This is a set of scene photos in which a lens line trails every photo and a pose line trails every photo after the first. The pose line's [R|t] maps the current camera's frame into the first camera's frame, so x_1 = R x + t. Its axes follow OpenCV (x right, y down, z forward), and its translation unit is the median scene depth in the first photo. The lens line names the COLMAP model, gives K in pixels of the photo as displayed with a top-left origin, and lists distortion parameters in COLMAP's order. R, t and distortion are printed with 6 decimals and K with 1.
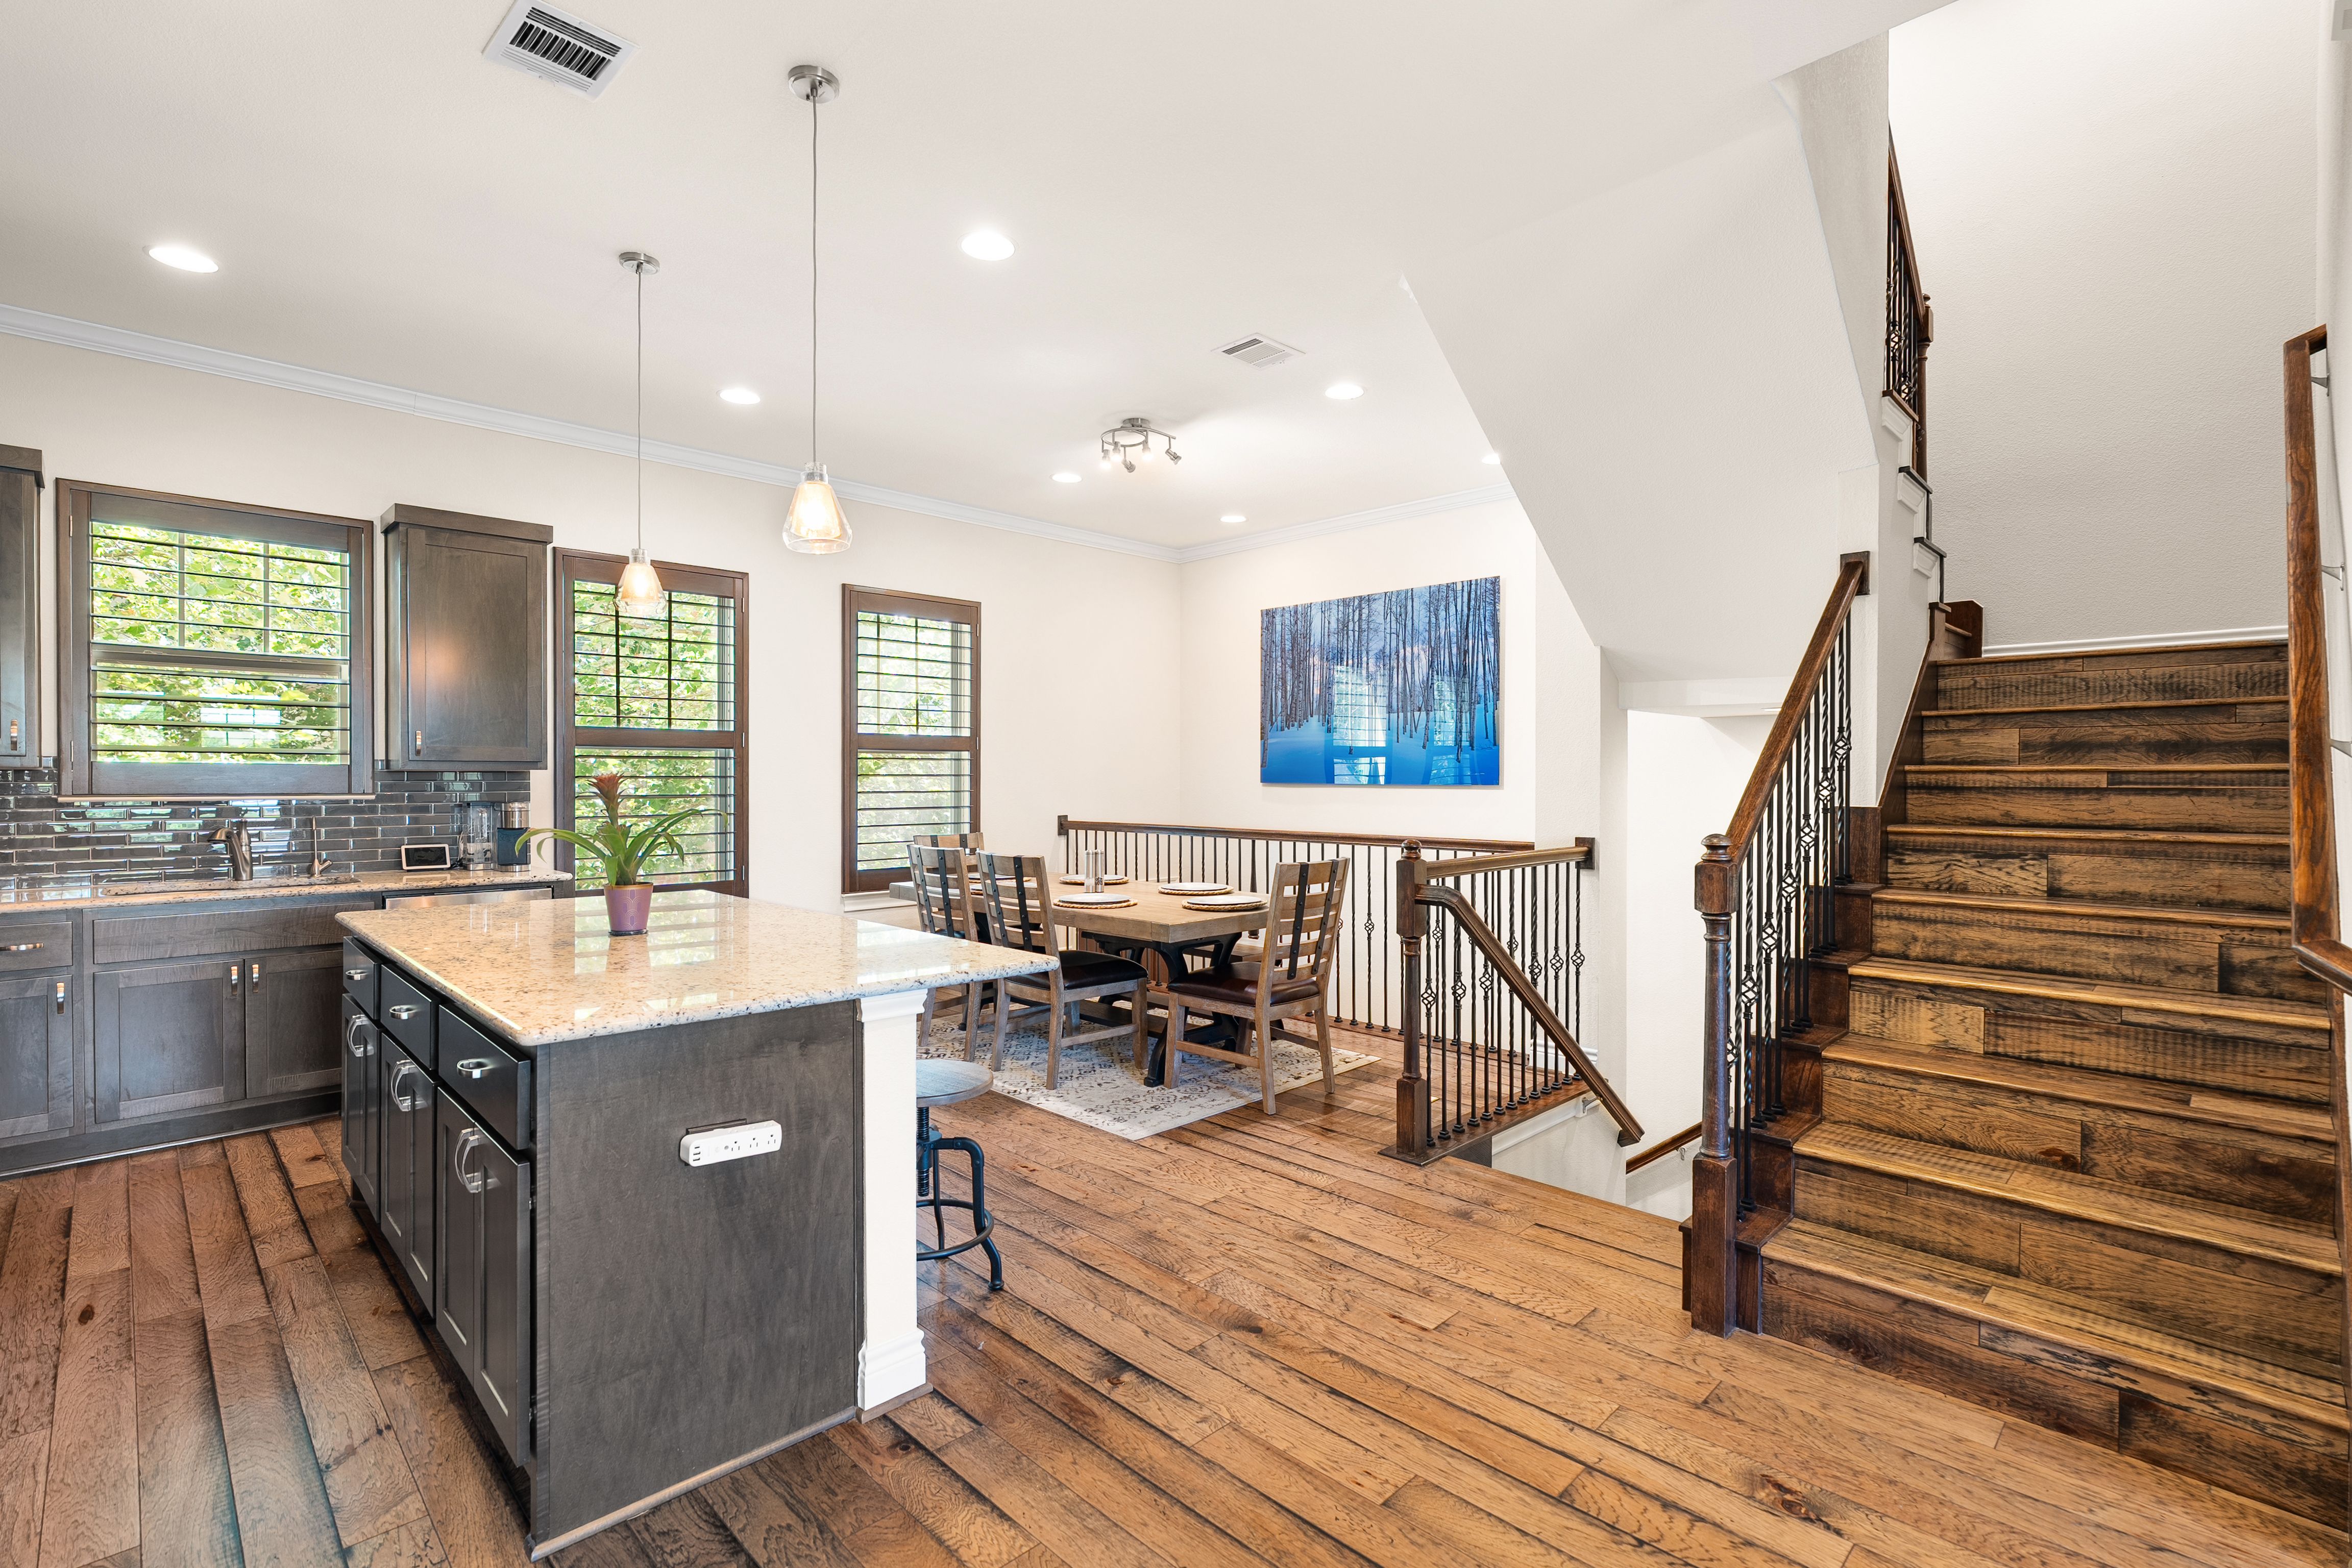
lens RADIAL K [[1075.3, 0, 1174.3], [0, 1075.3, 787.9], [0, 0, 1]] dist [-0.004088, 0.001286]
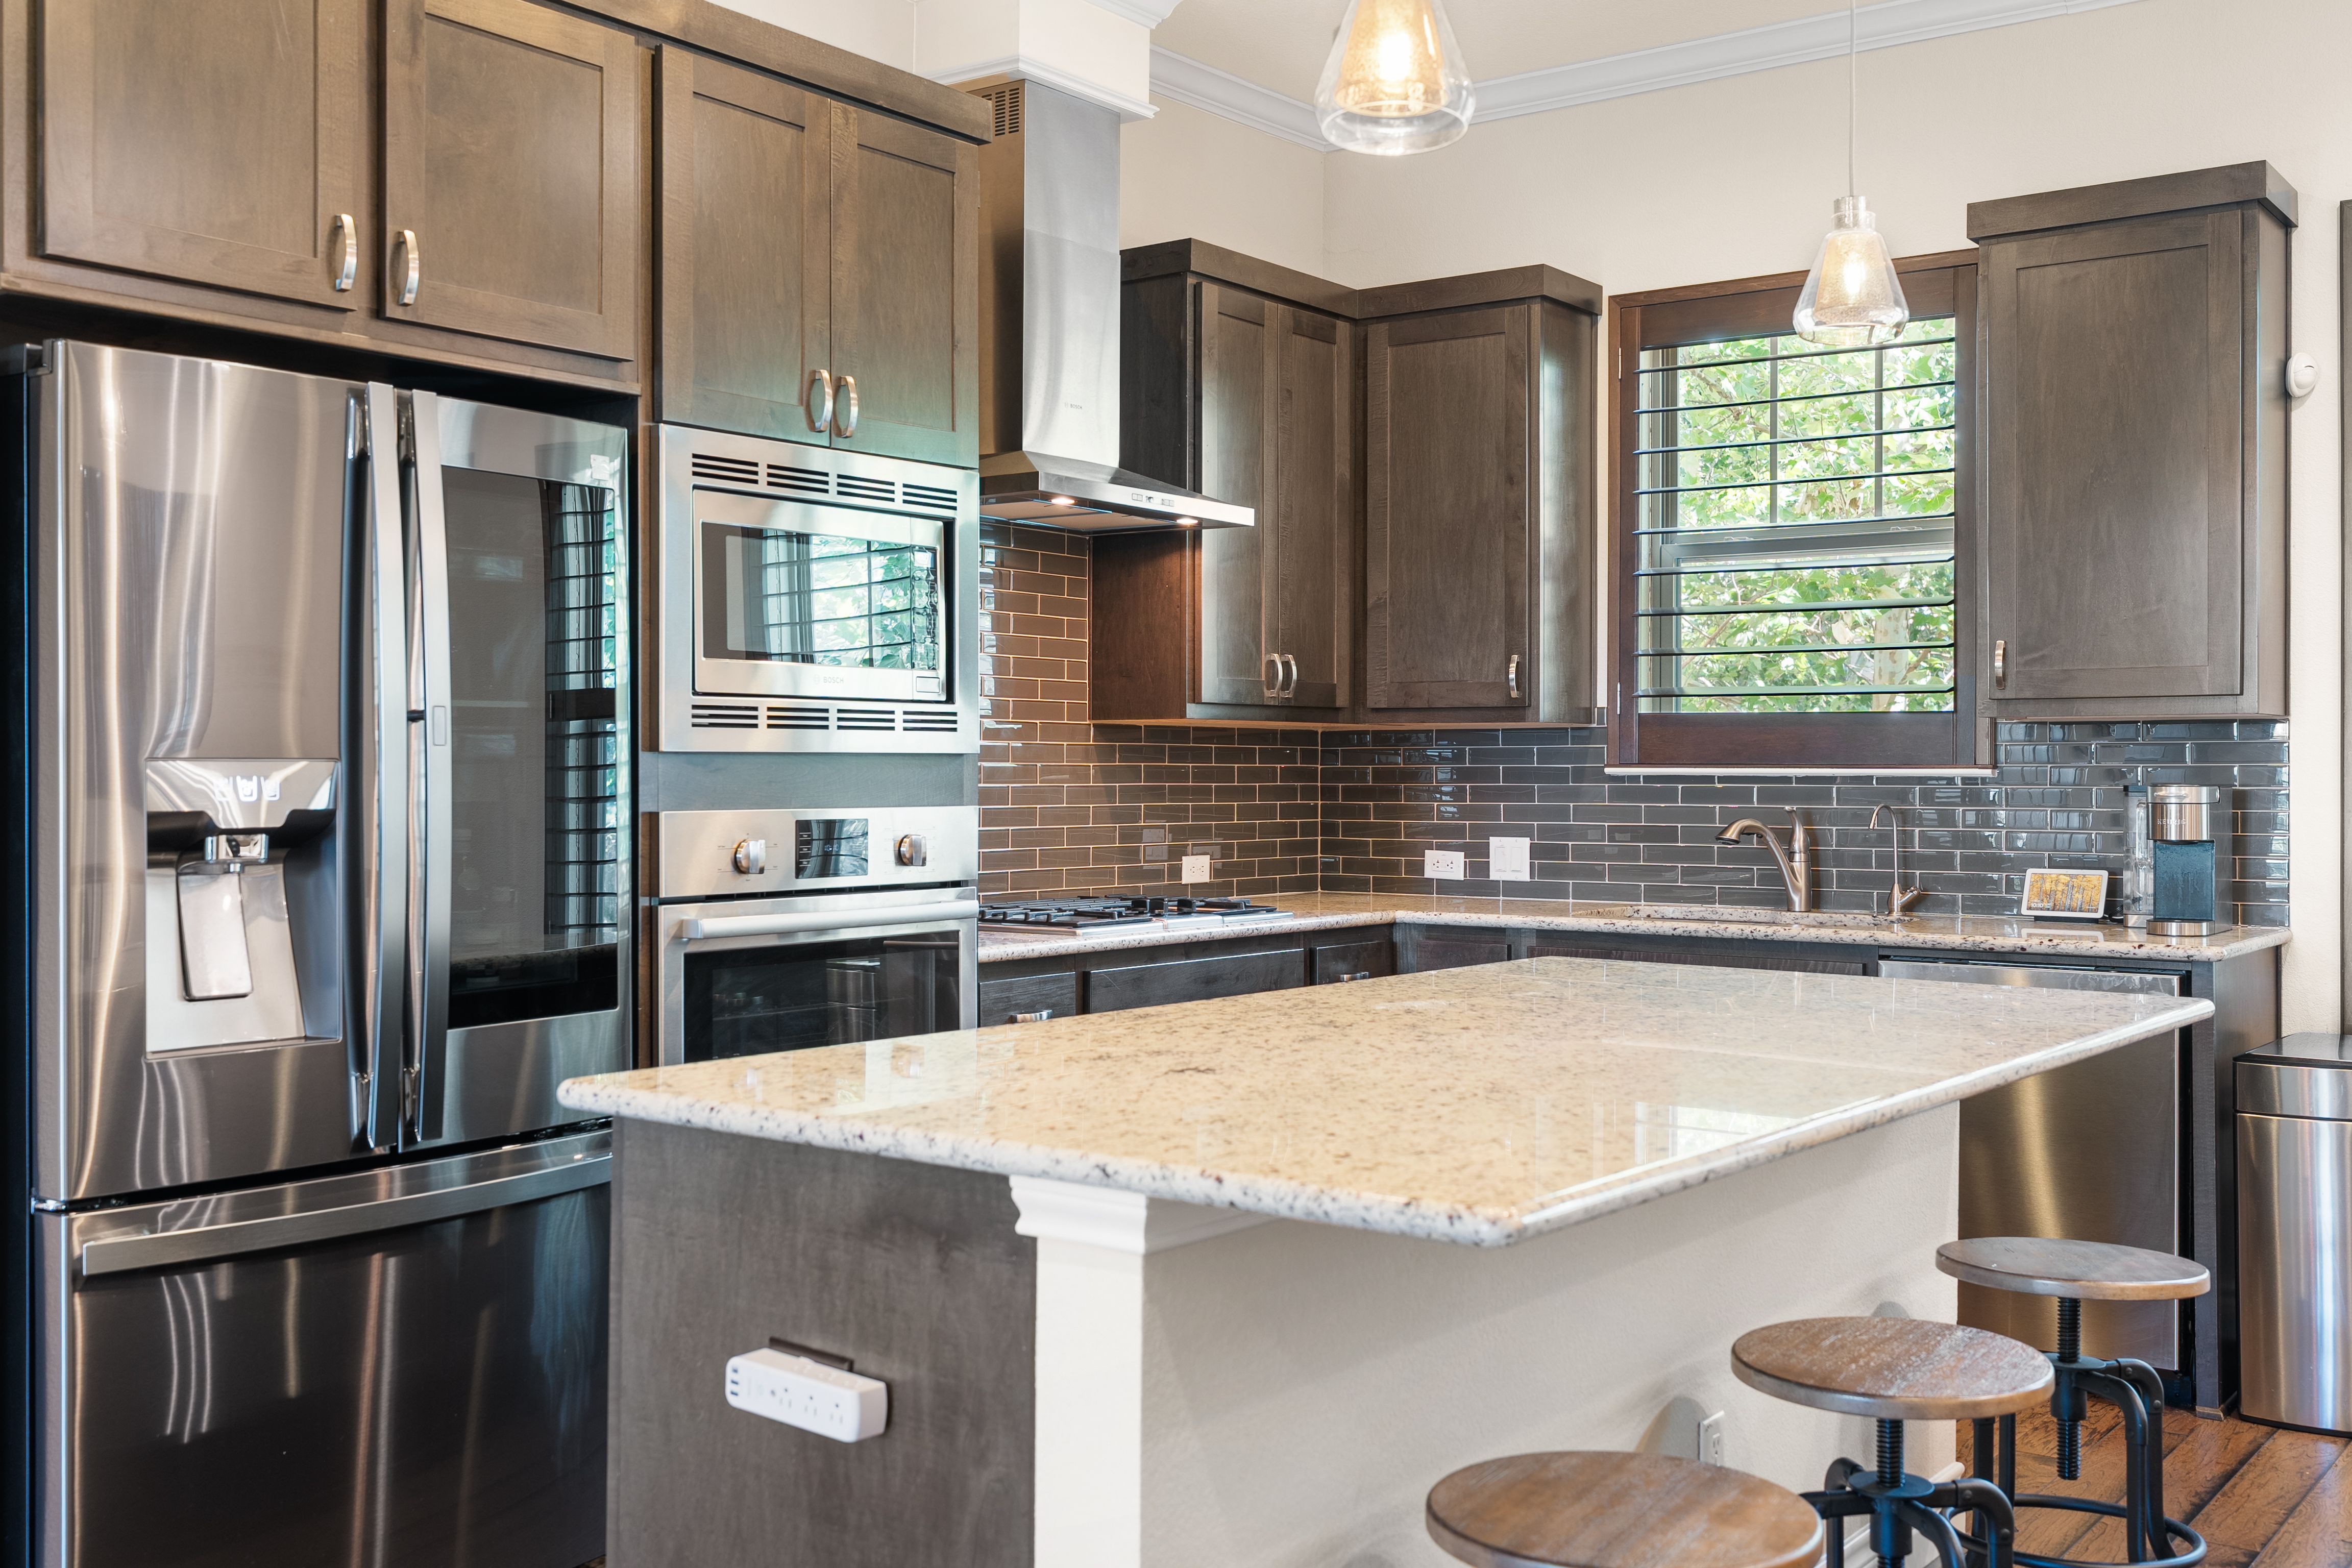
lens RADIAL K [[2281.7, 0, 1176.0], [0, 2281.7, 784.0], [0, 0, 1]] dist [0.005216, 0.004289]
pose [[0.150419, 0.003953, -0.988614, 0.421069], [-0.011184, 0.999935, 0.002297, 0.023266], [0.988559, 0.010711, 0.150453, 0.622520]]
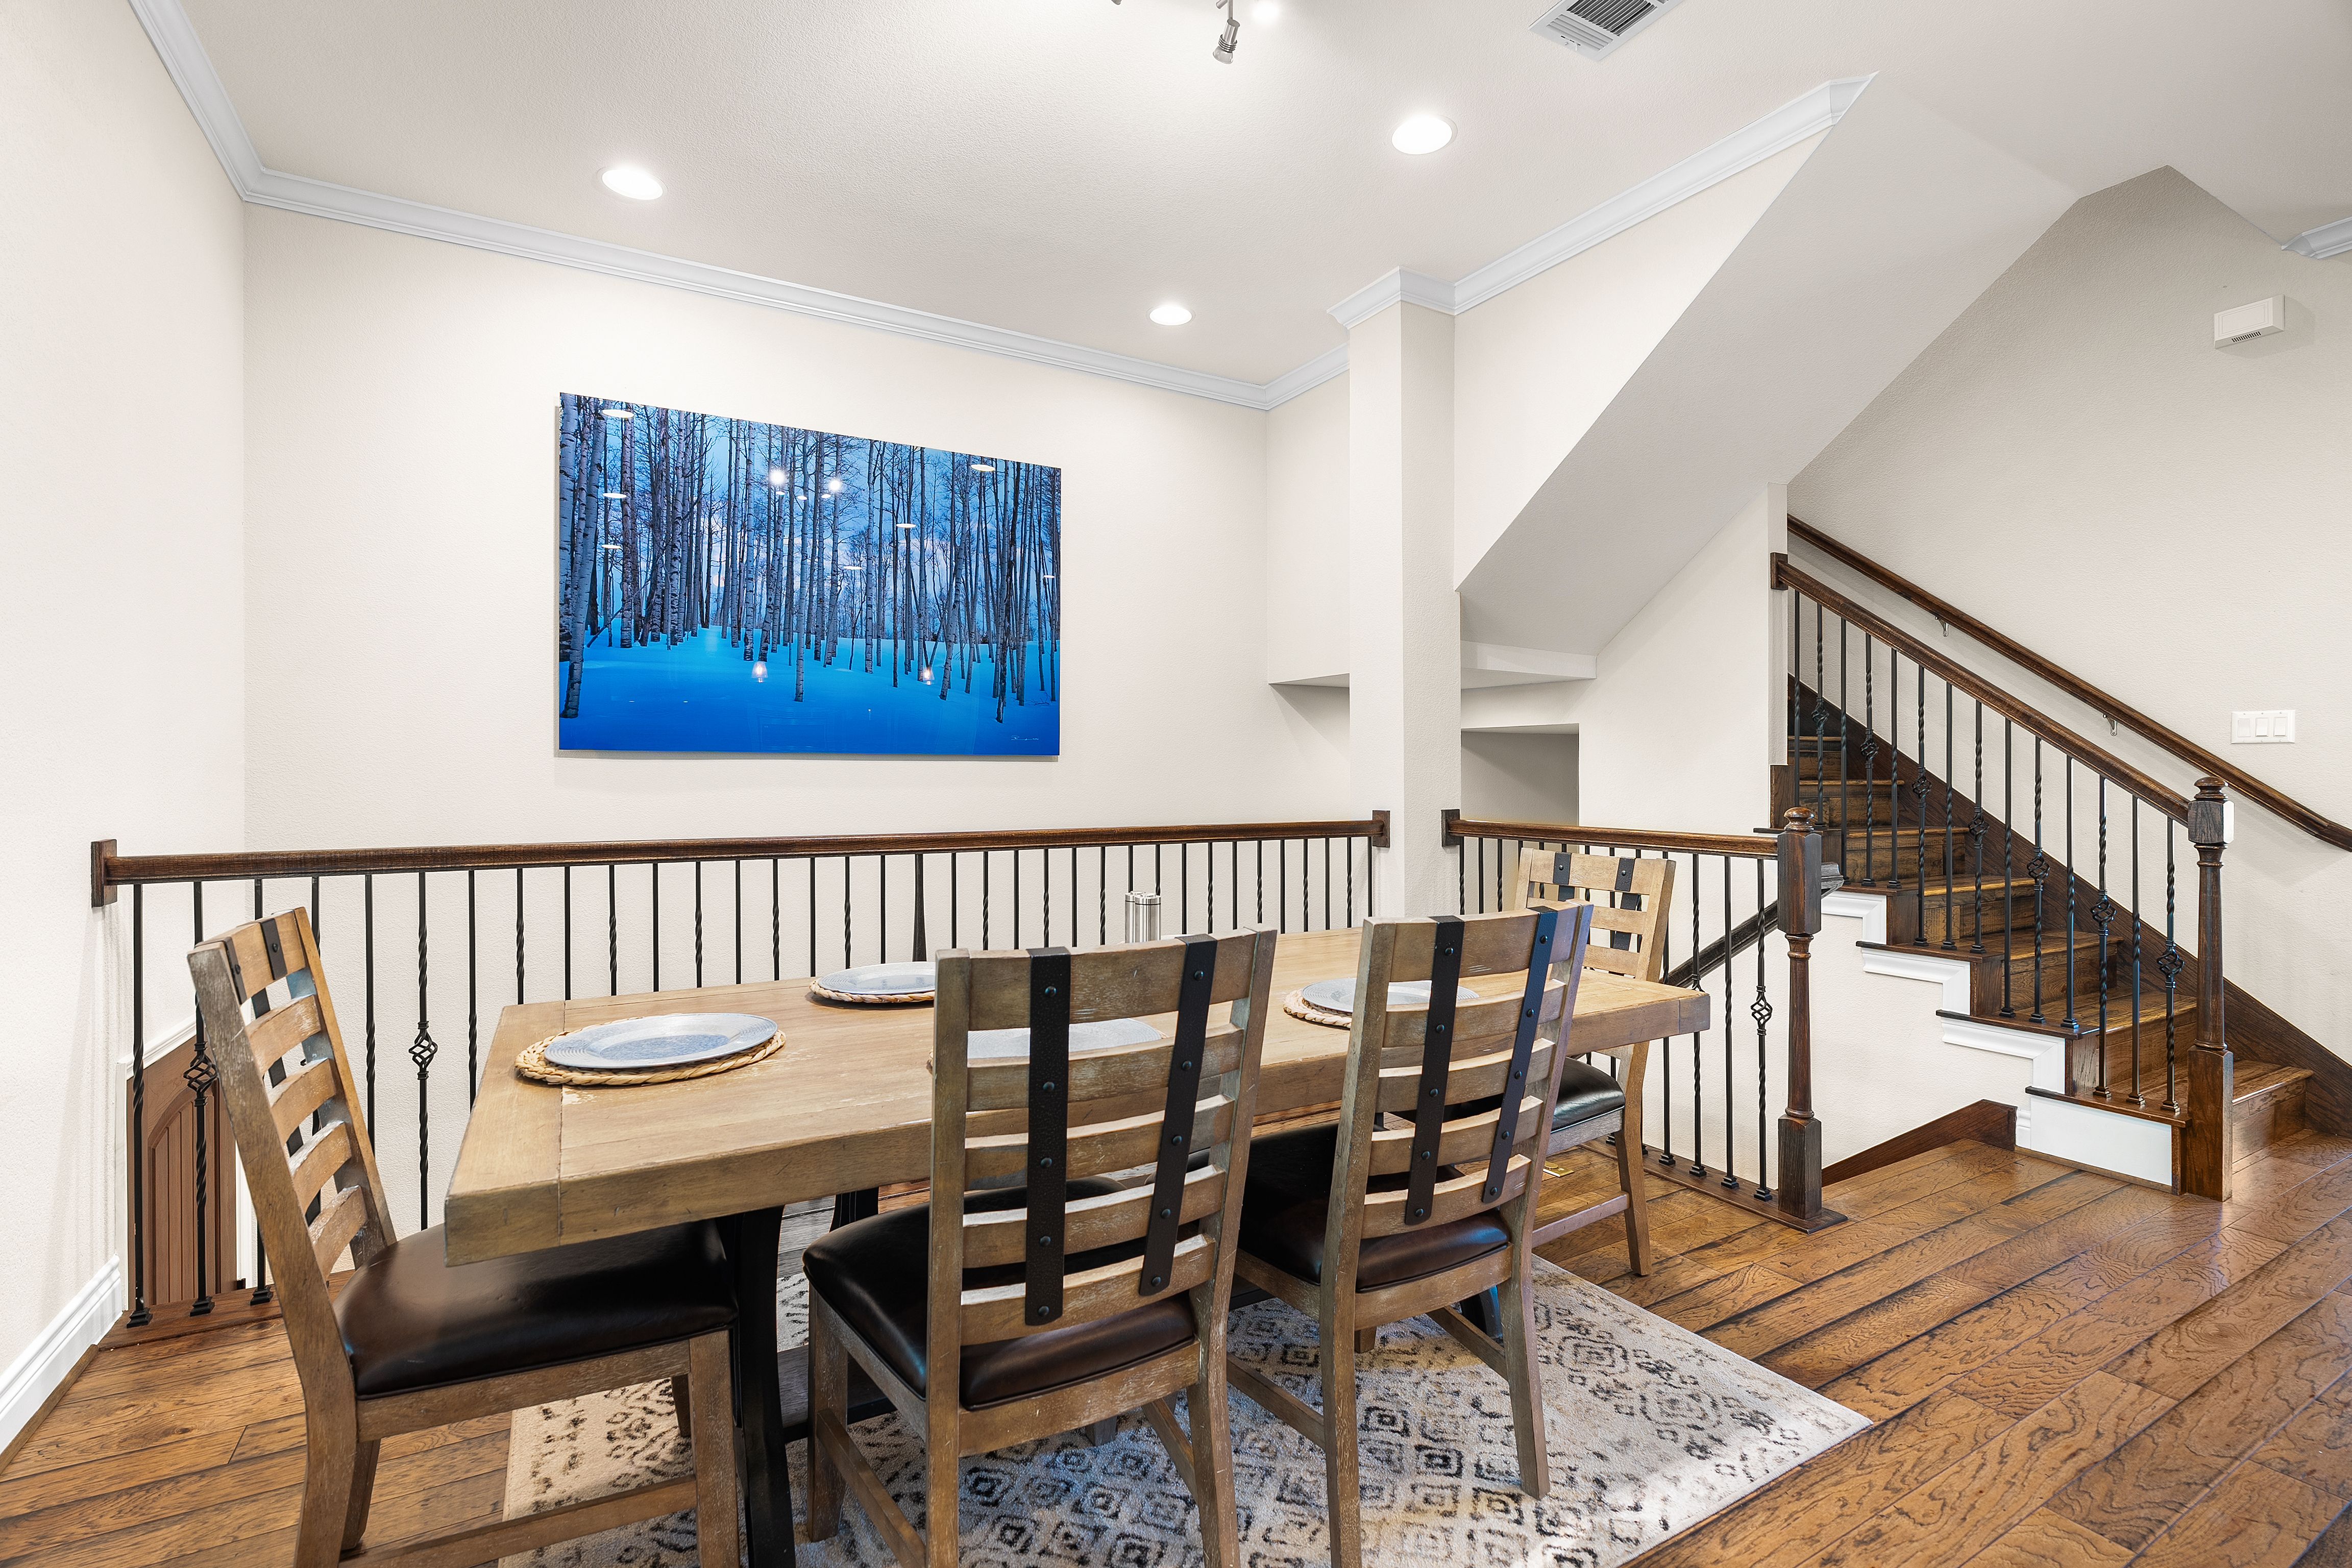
lens RADIAL K [[1064.5, 0, 1174.4], [0, 1064.5, 777.8], [0, 0, 1]] dist [-0.003762, 0.001659]
pose [[0.255861, -0.004959, 0.966701, -0.720070], [0.010548, 0.999942, 0.002338, 0.022838], [-0.966656, 0.009598, 0.255898, 1.411012]]
